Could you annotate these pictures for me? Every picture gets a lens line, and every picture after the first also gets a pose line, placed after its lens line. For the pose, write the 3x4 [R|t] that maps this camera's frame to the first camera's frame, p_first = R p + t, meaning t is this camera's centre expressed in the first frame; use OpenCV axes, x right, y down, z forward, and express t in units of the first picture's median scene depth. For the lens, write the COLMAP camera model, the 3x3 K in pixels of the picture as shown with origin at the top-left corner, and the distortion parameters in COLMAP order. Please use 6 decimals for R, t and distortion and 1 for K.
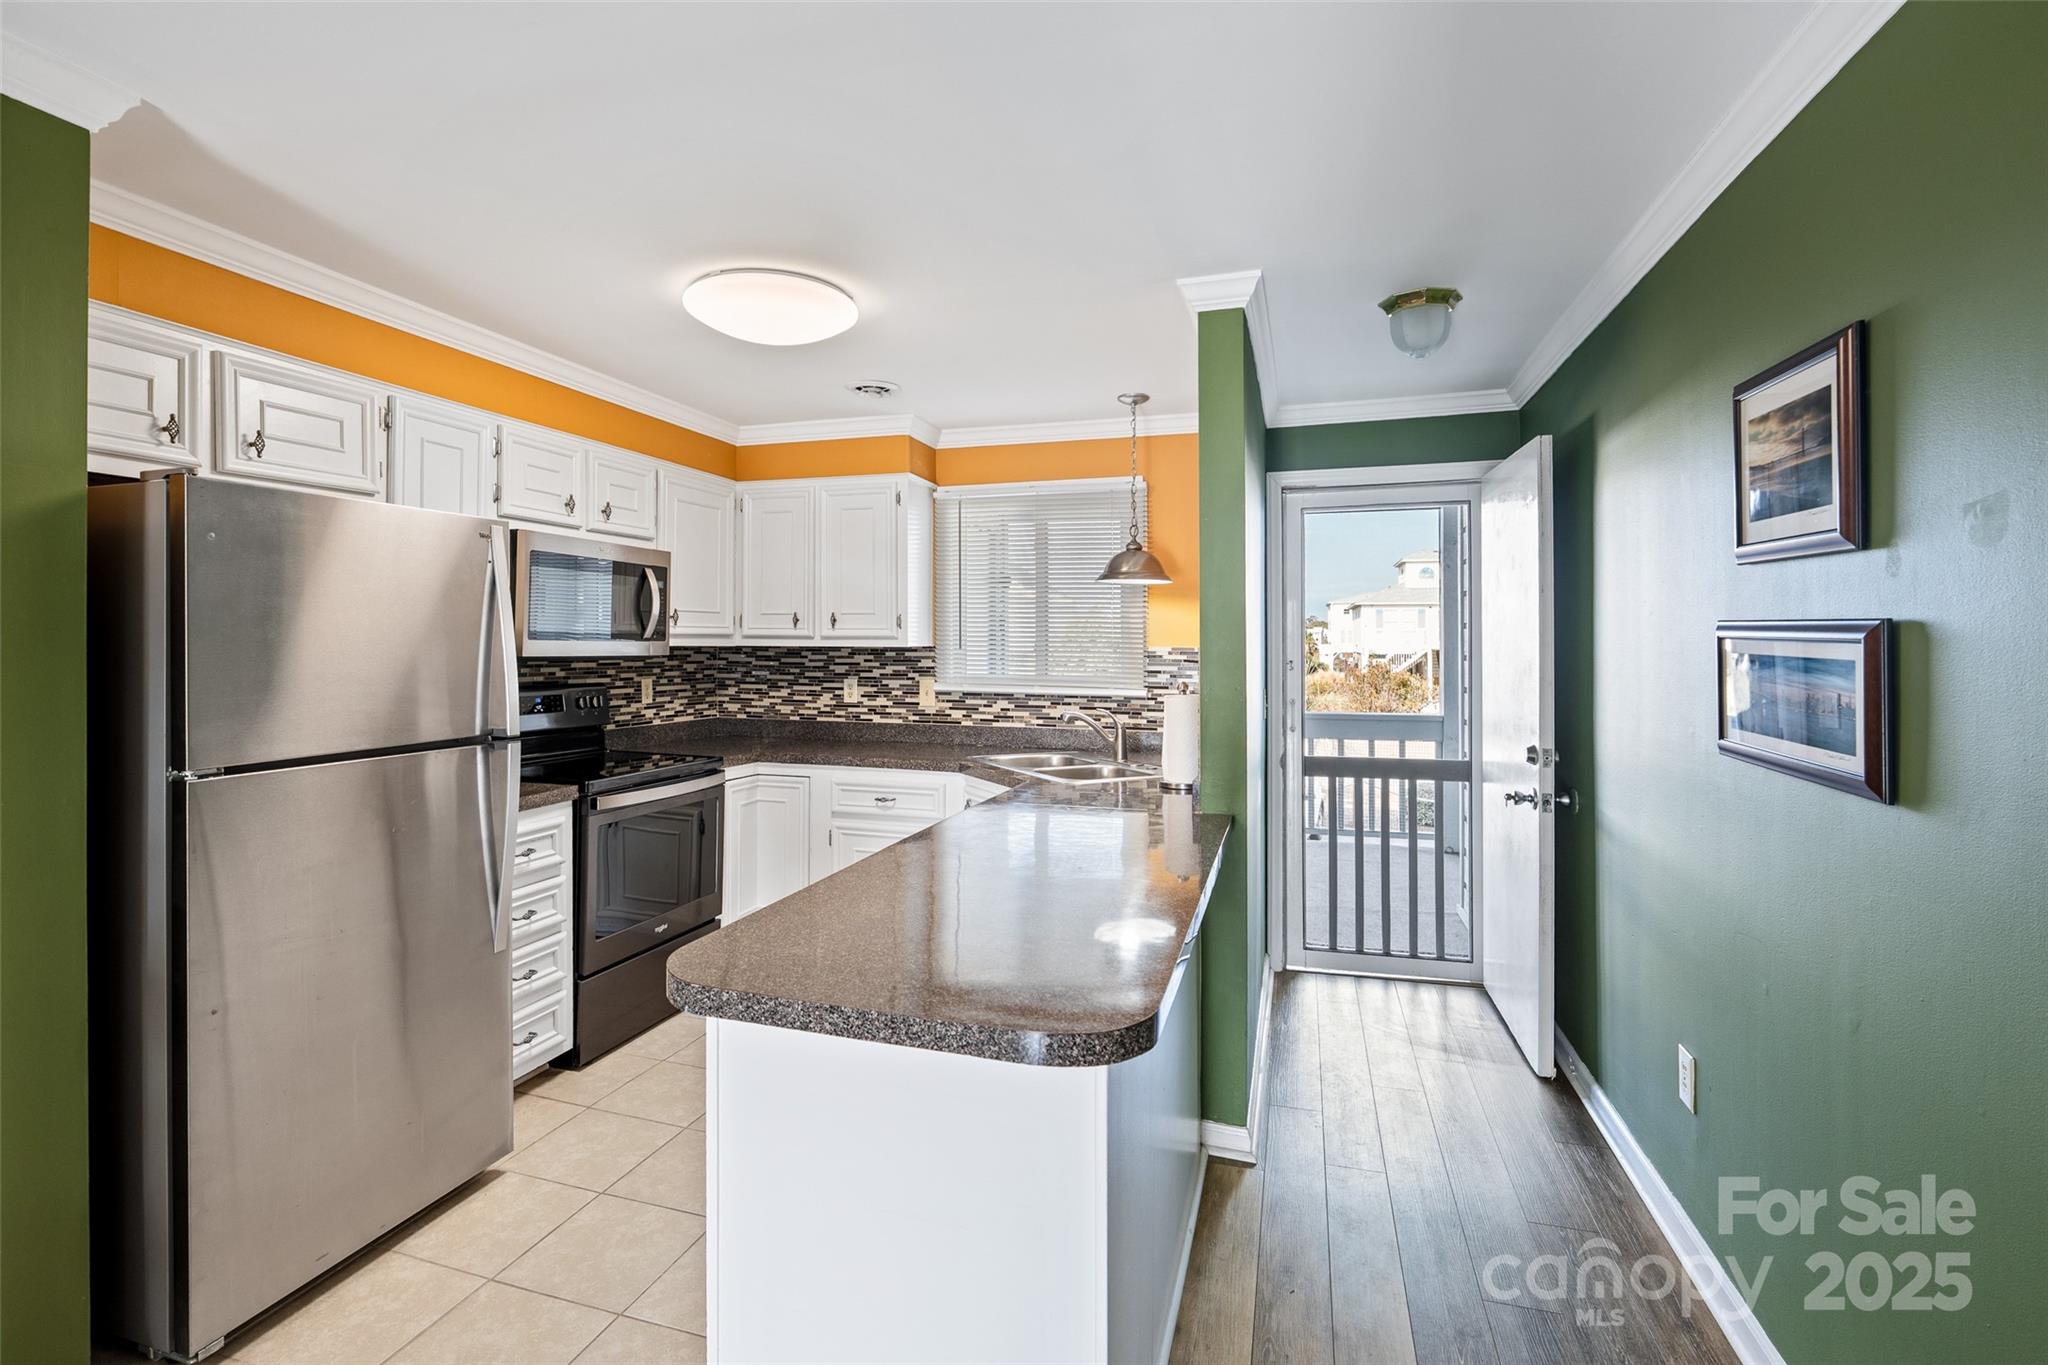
lens RADIAL K [[961.3, 0, 998.8], [0, 961.3, 639.4], [0, 0, 1]] dist [-0.003214, 0.000060]
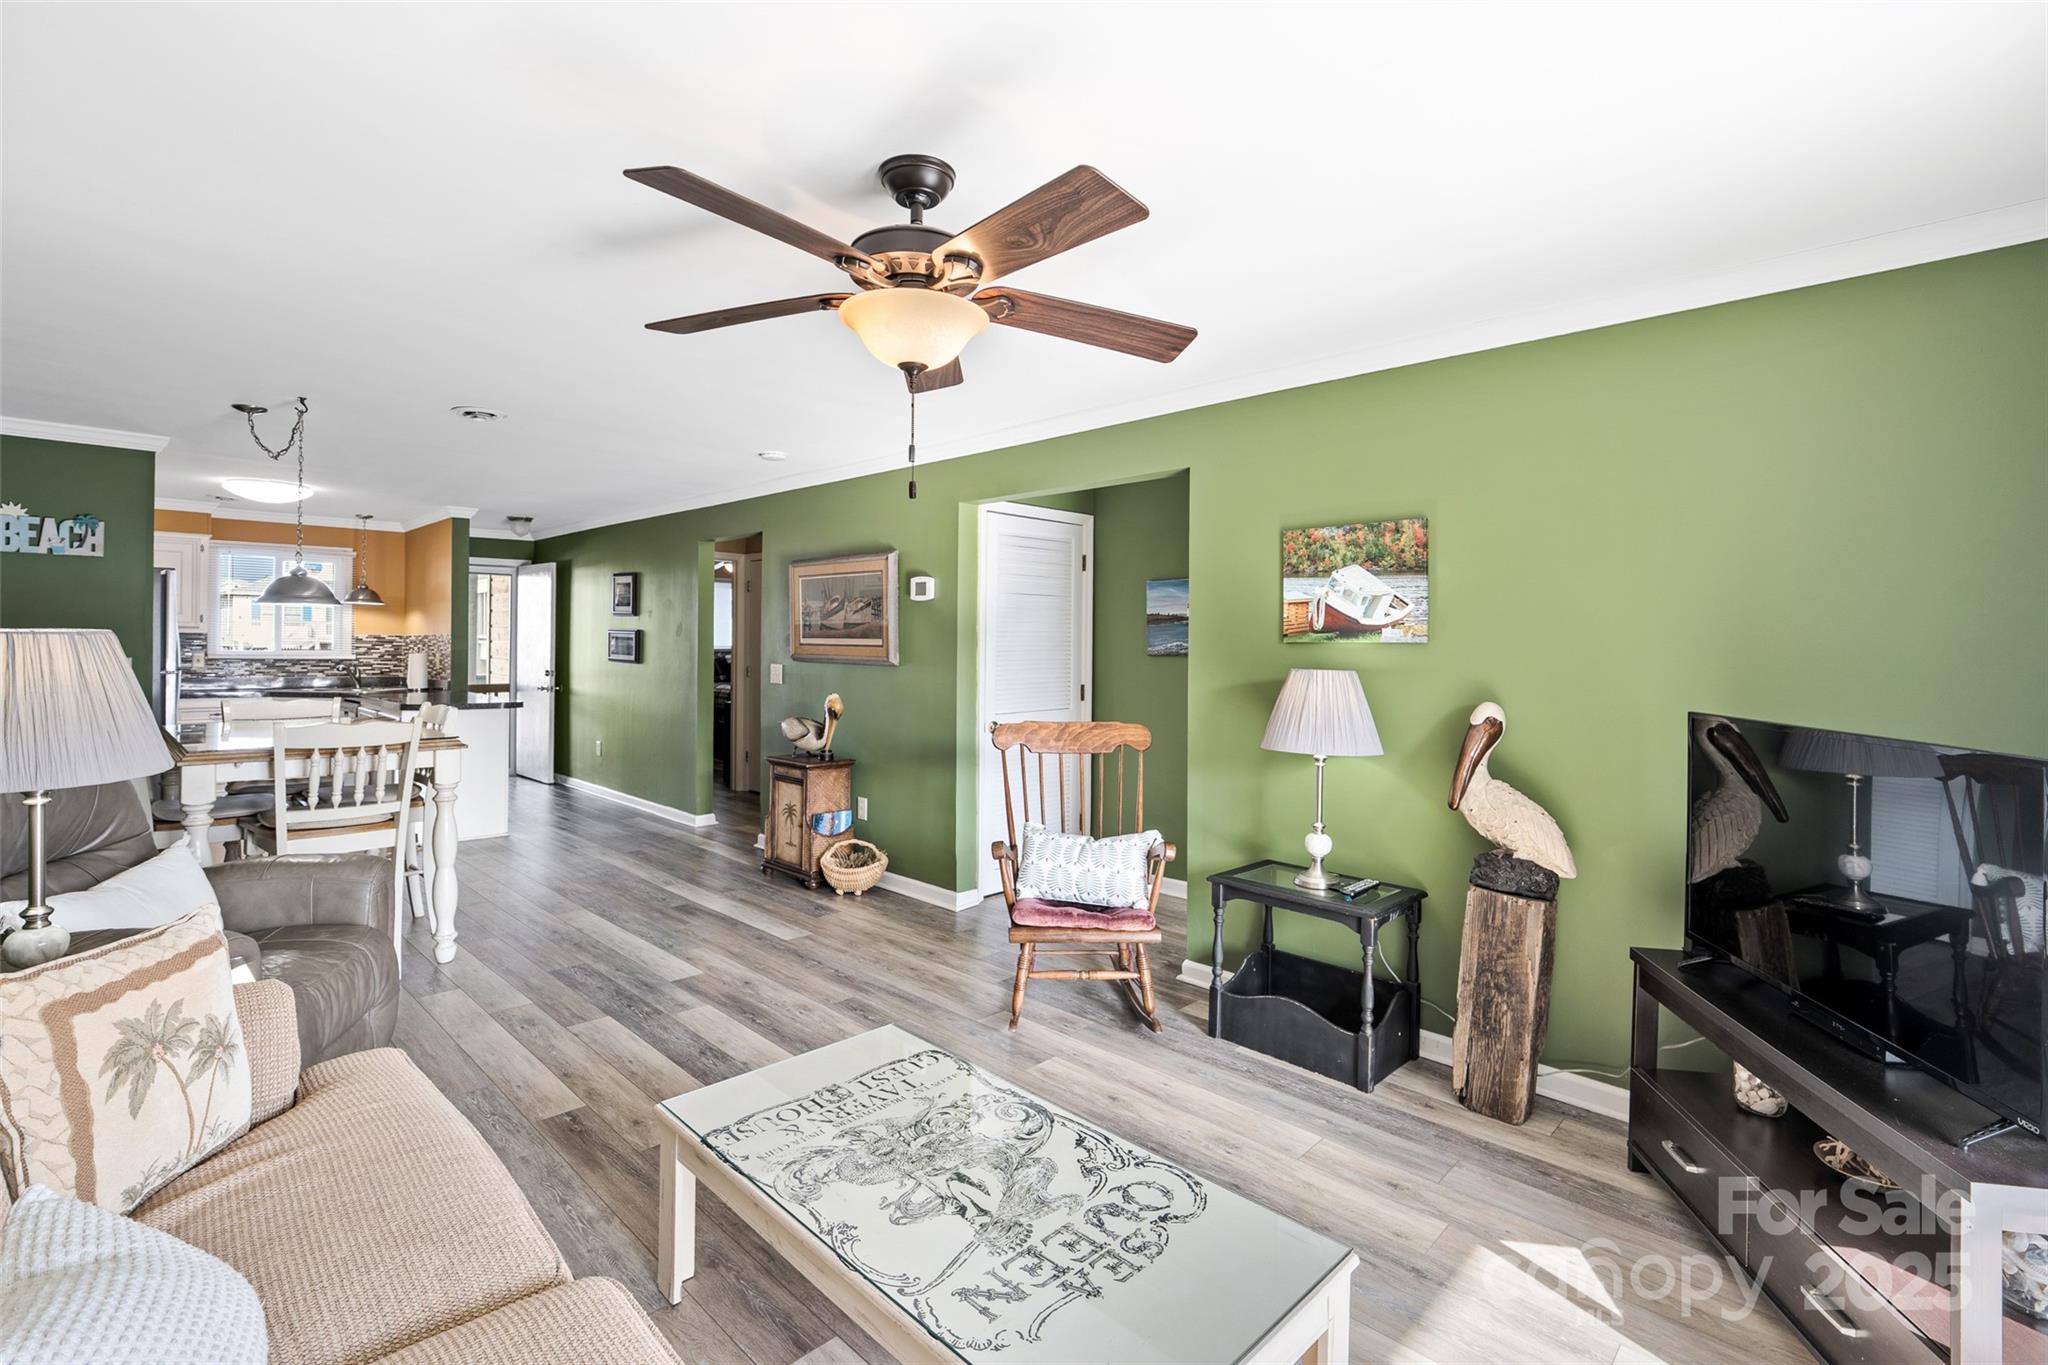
lens RADIAL K [[938.0, 0, 1010.1], [0, 938.0, 645.3], [0, 0, 1]] dist [-0.012887, 0.000288]
pose [[0.469399, 0.001500, 0.882985, -0.883968], [-0.011381, 0.999926, 0.004351, 0.006782], [-0.882913, -0.012092, 0.469381, -1.071921]]
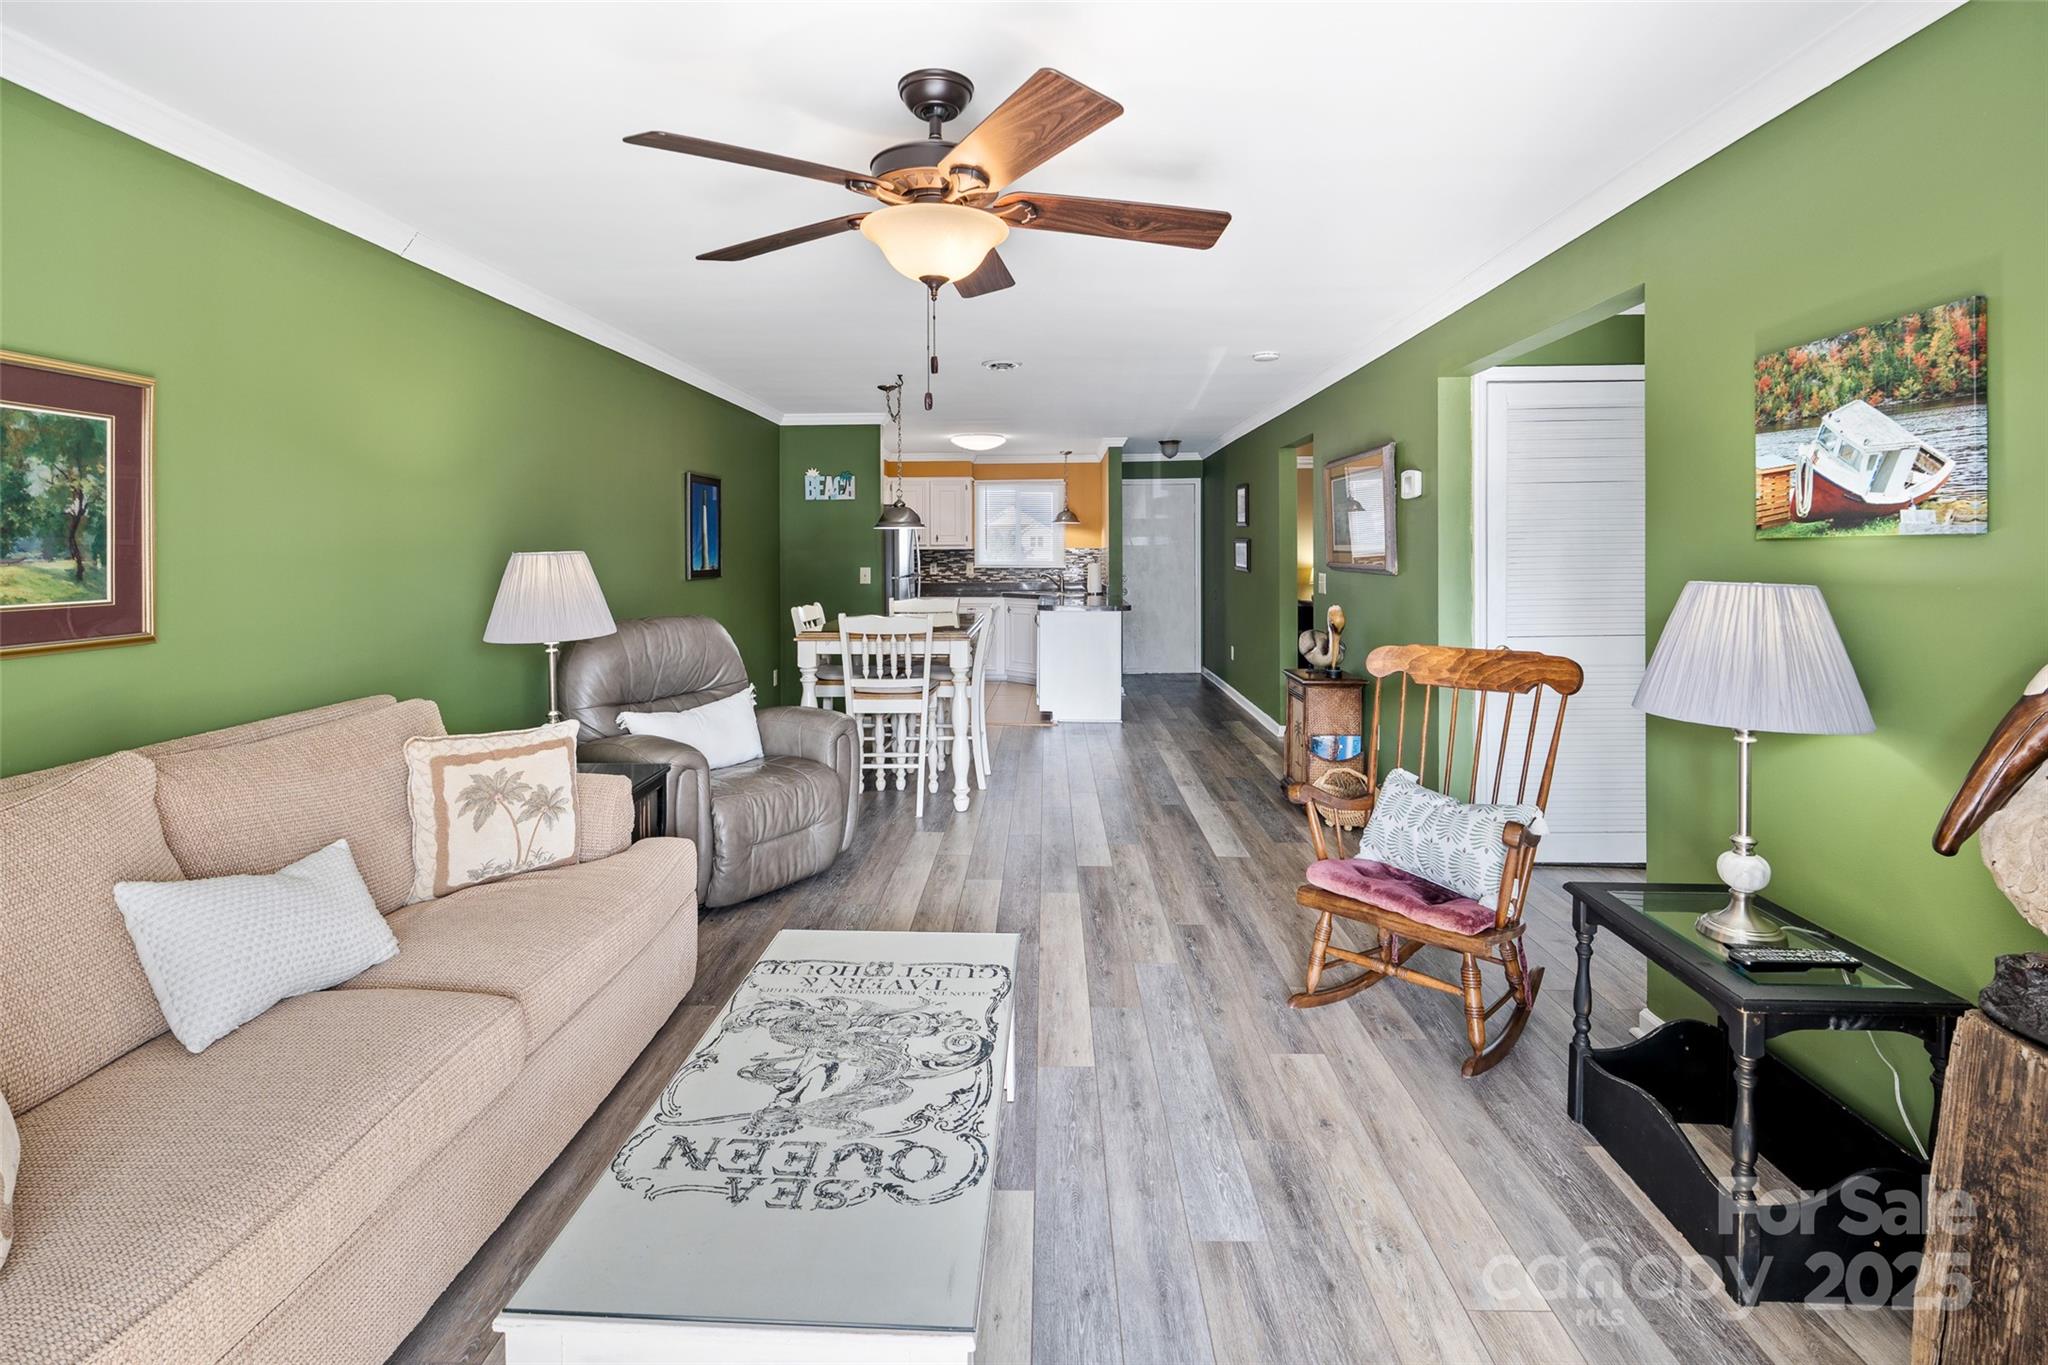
lens RADIAL K [[949.0, 0, 1002.4], [0, 949.0, 562.8], [0, 0, 1]] dist [-0.011711, 0.001850]
pose [[0.968878, -0.011906, 0.247251, -0.585683], [0.008412, 0.999849, 0.015182, 0.006876], [-0.247394, -0.012629, 0.968833, -1.278453]]
